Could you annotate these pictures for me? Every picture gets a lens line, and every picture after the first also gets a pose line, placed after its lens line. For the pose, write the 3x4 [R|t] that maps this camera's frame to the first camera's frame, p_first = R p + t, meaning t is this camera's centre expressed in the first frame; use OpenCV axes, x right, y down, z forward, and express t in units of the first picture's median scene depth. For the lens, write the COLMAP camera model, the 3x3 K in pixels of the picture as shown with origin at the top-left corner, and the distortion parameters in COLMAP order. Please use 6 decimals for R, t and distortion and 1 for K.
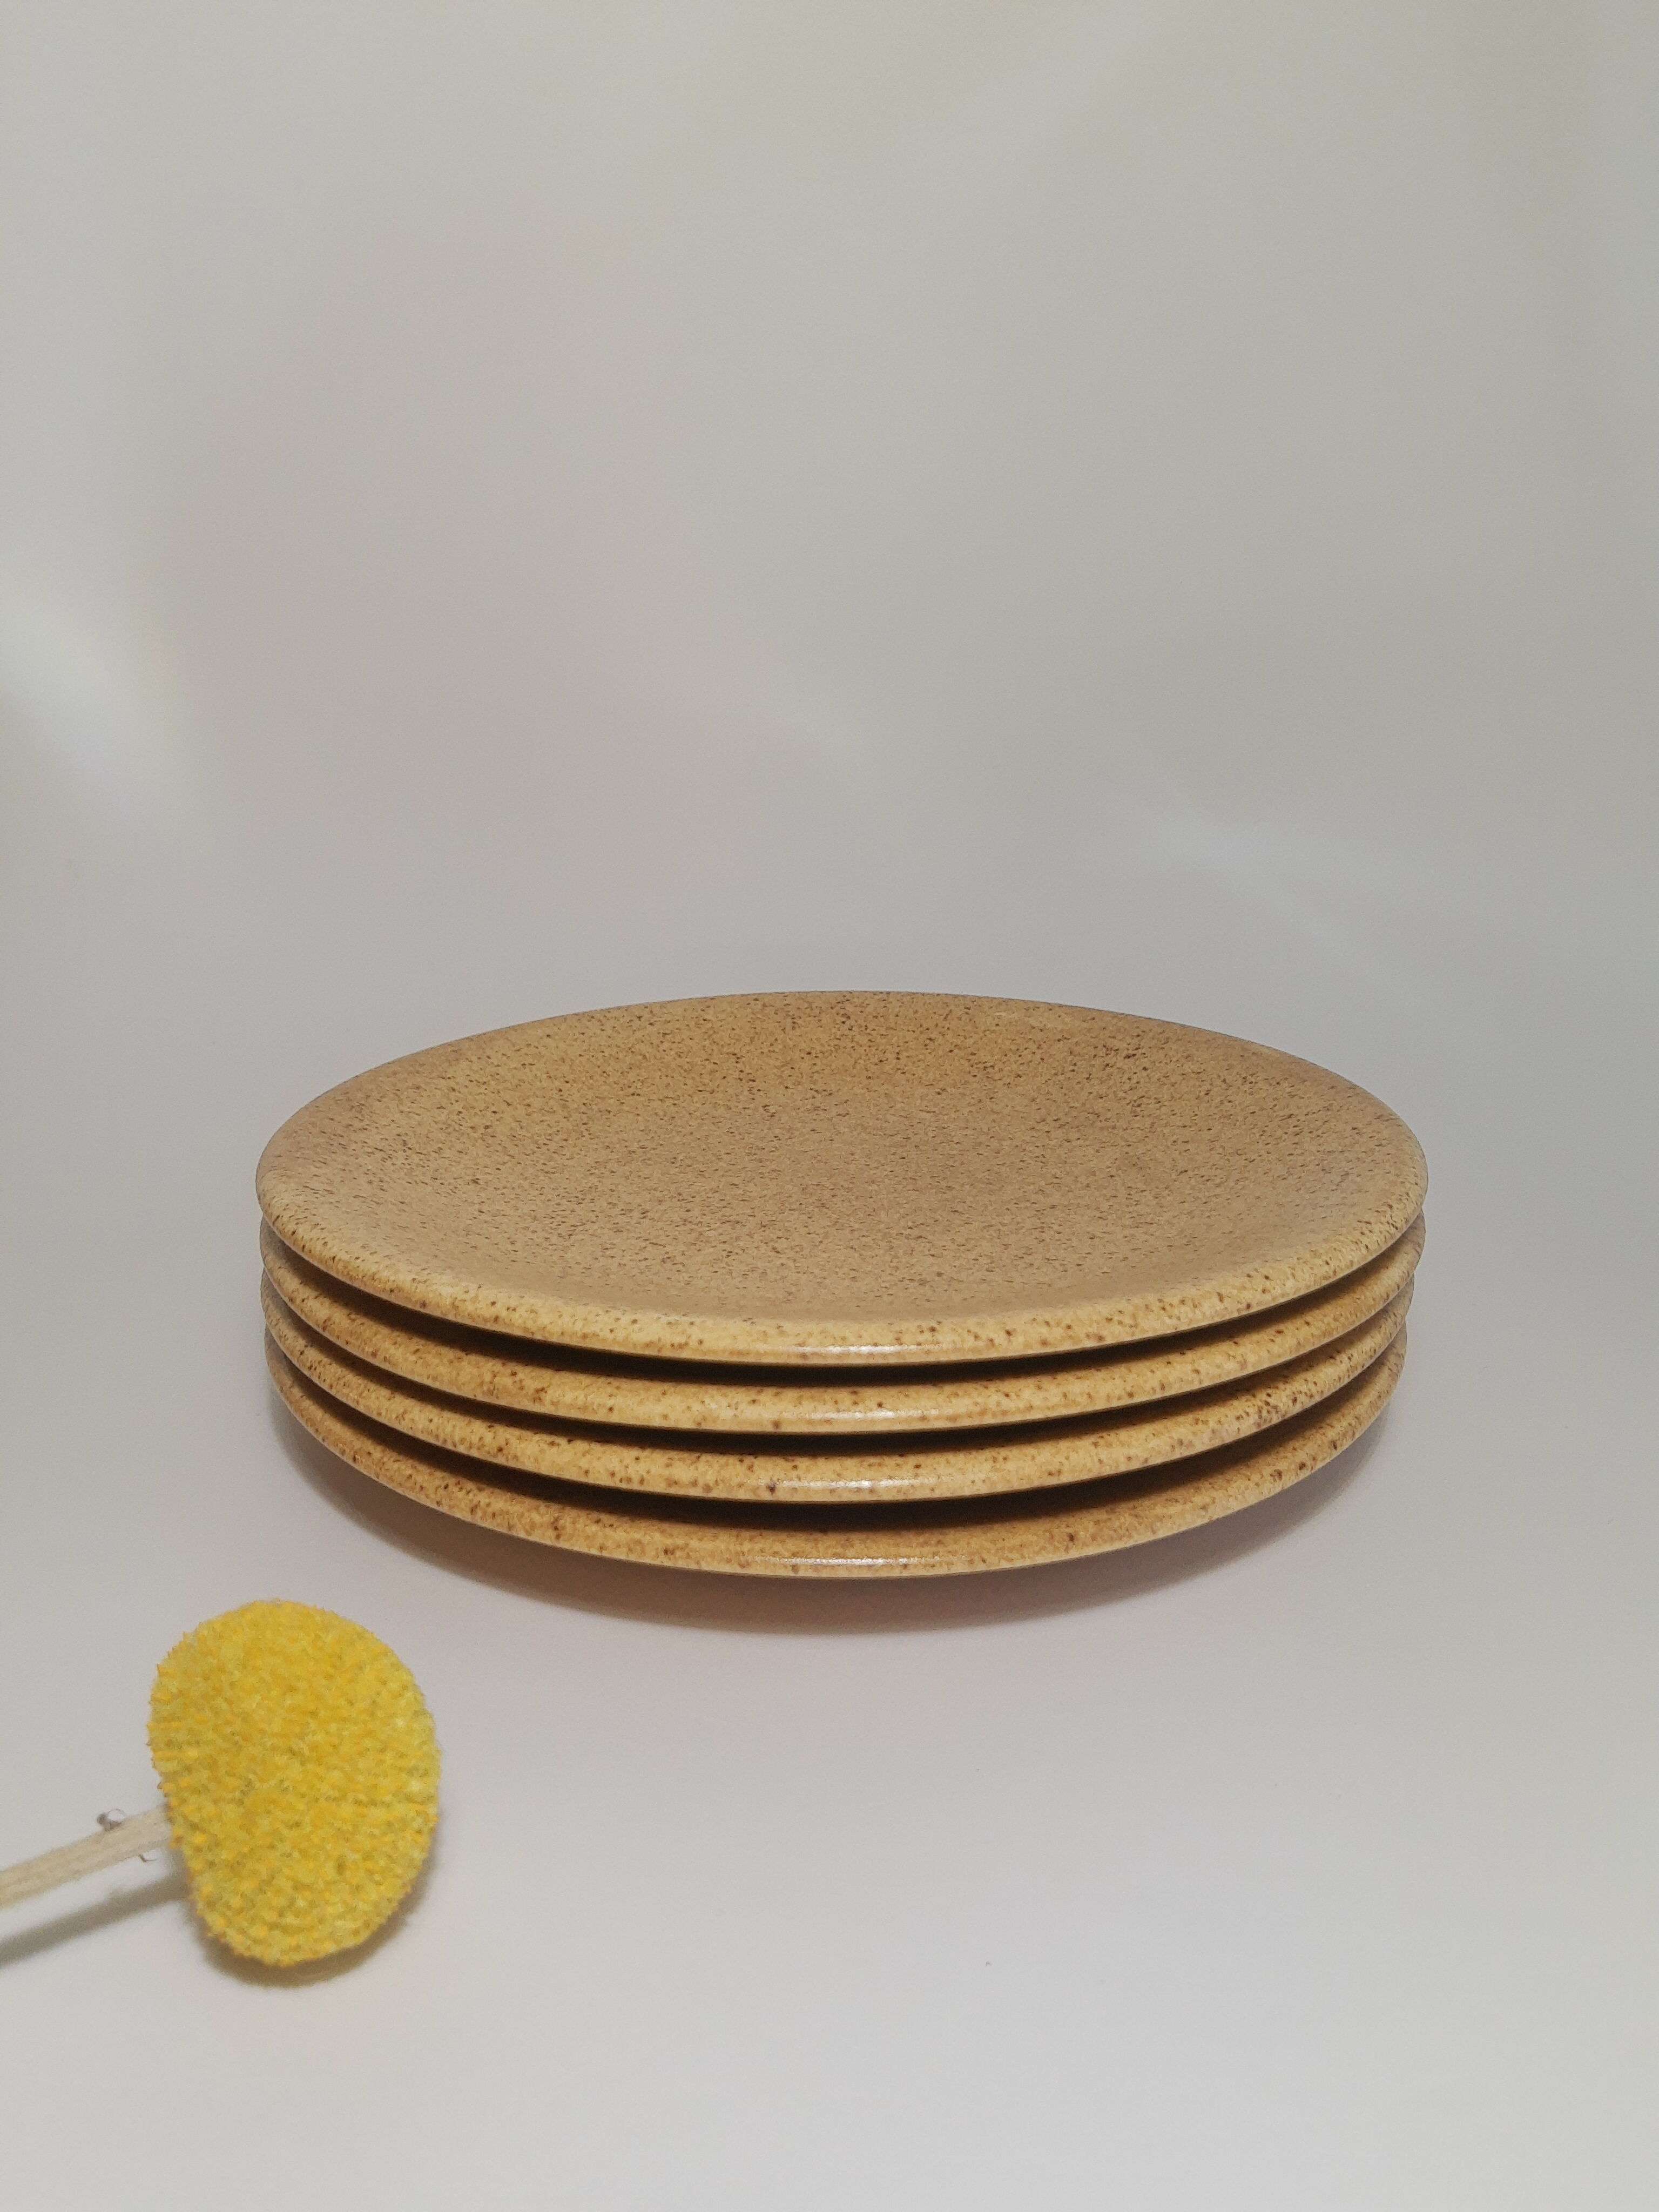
lens RADIAL K [[1695.4, 0, 824.4], [0, 1695.4, 1166.1], [0, 0, 1]] dist [0.354925, 0.001639]
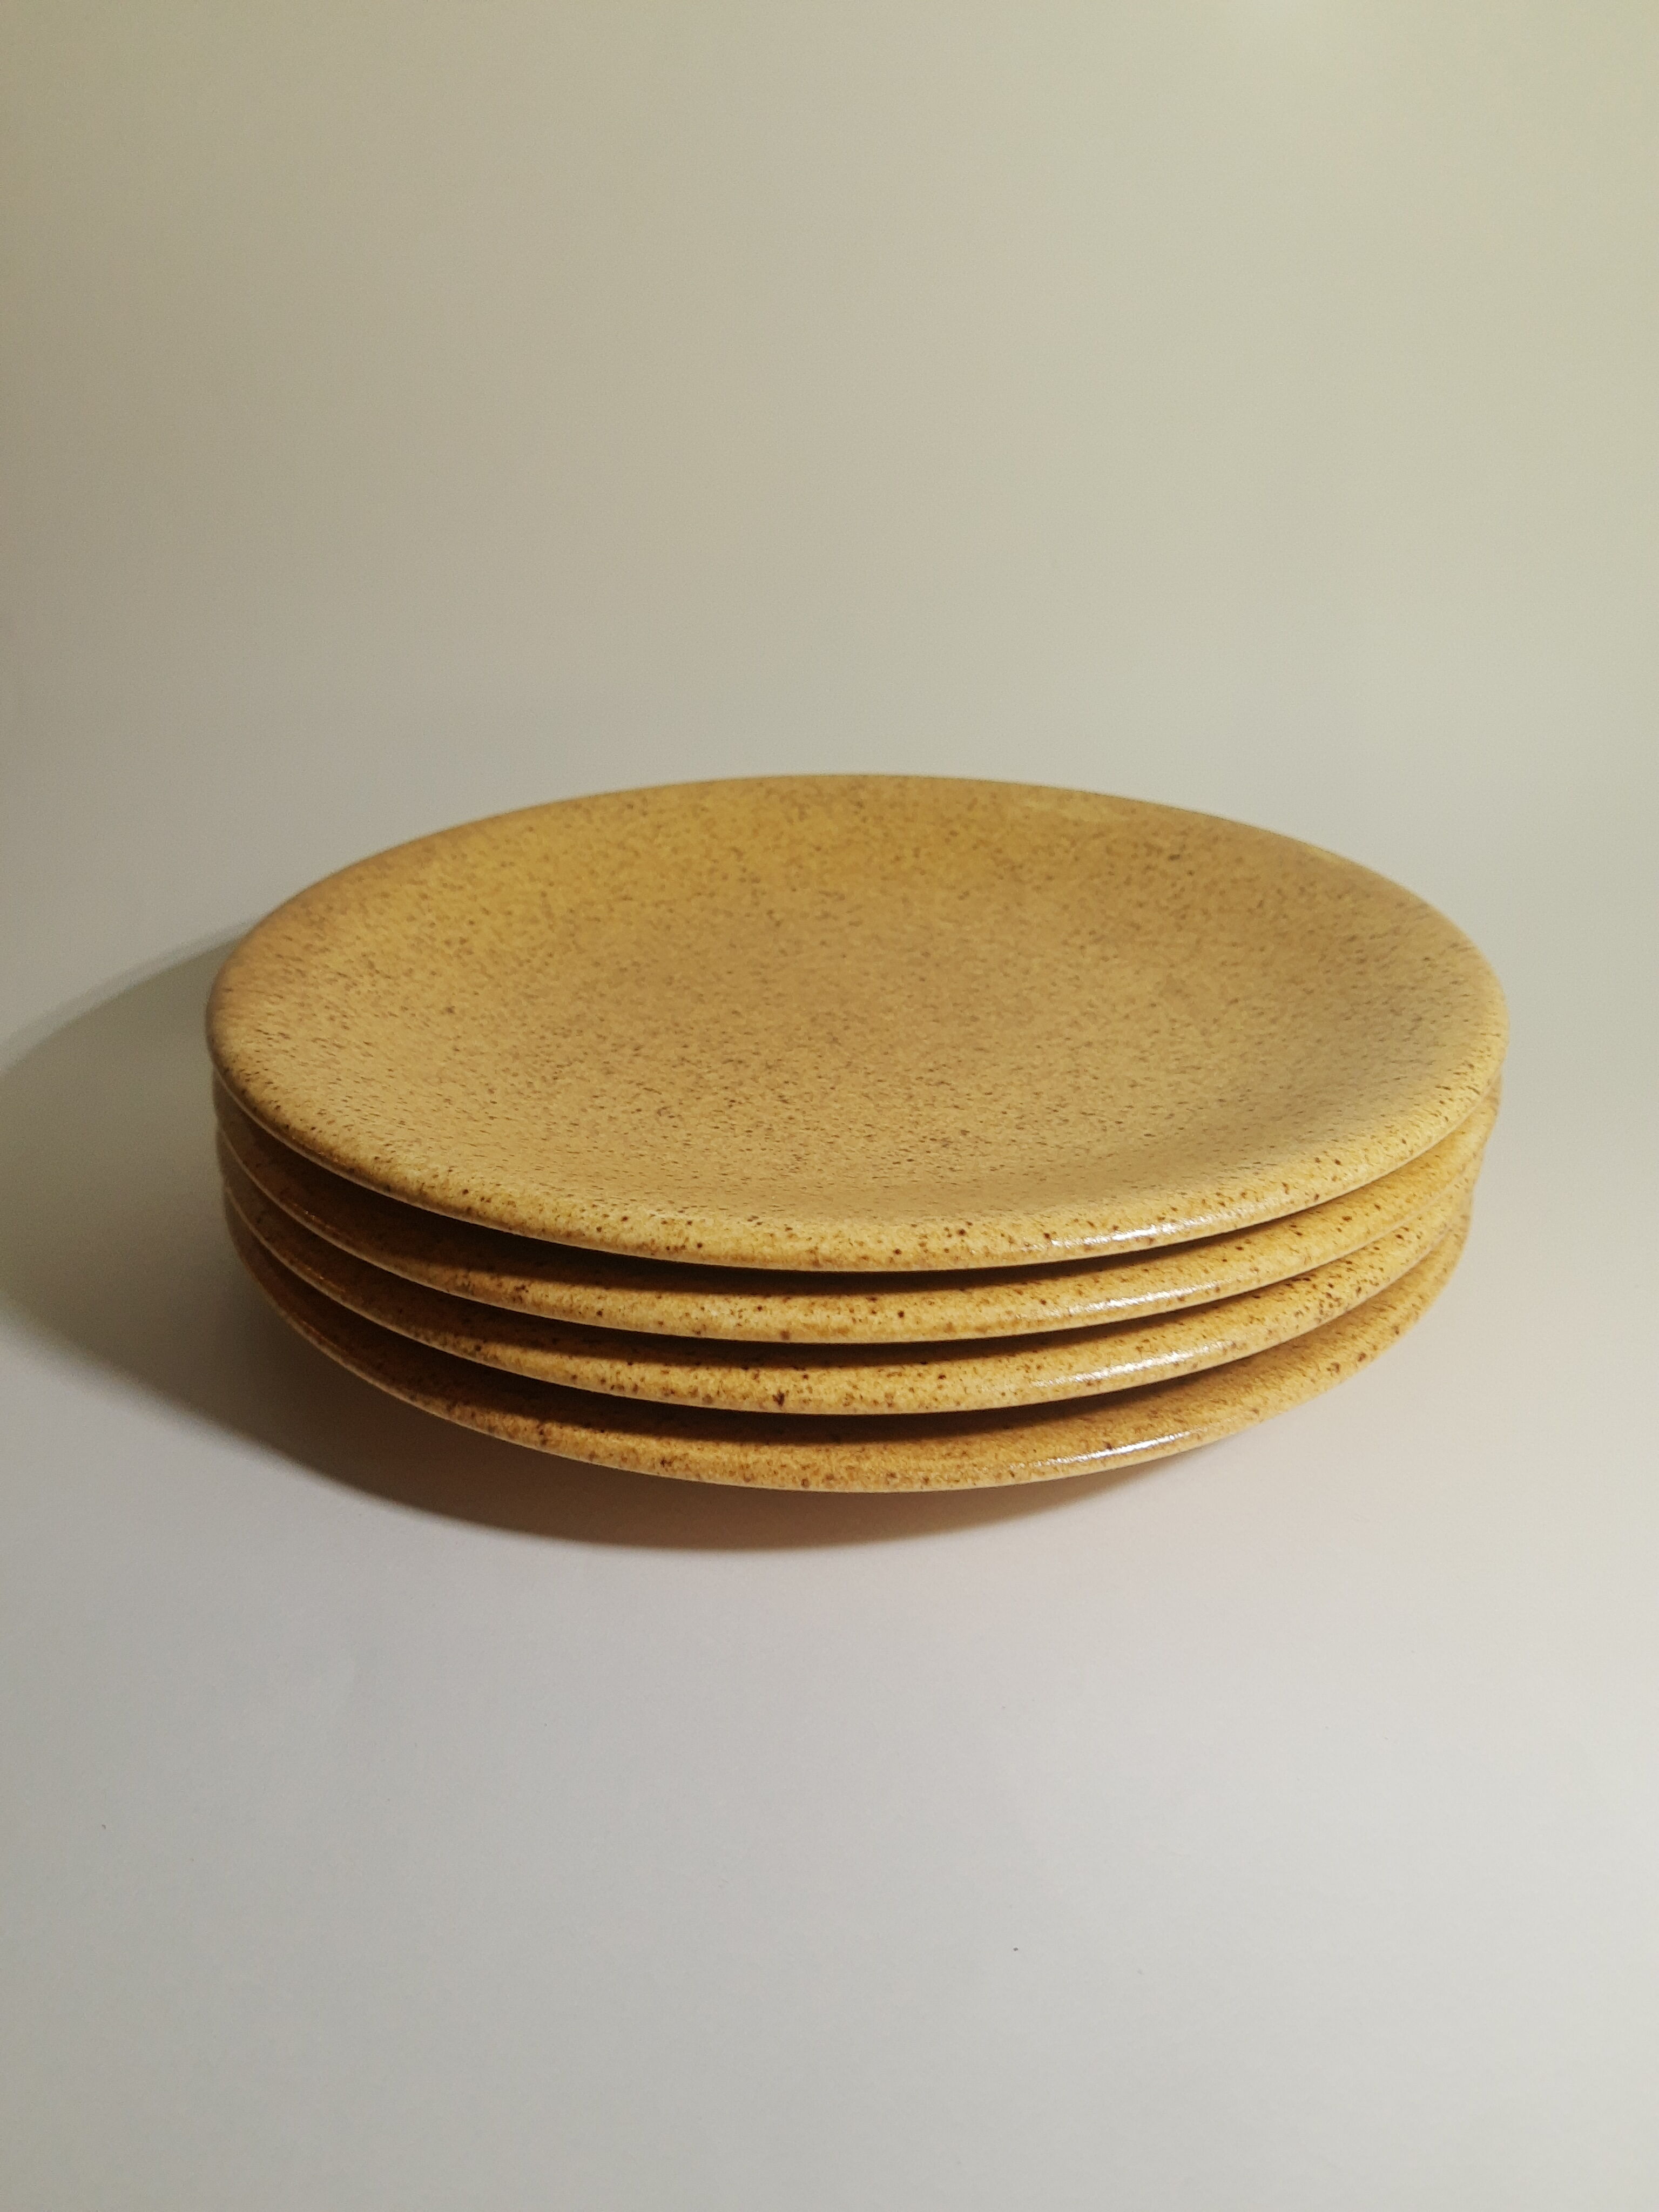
lens RADIAL K [[1722.0, 0, 829.5], [0, 1722.0, 1106.0], [0, 0, 1]] dist [0.282330, -0.001707]
pose [[0.999982, 0.005744, 0.001934, -0.005231], [-0.005939, 0.992278, 0.123891, -0.058132], [-0.001207, -0.123900, 0.992294, 0.085954]]
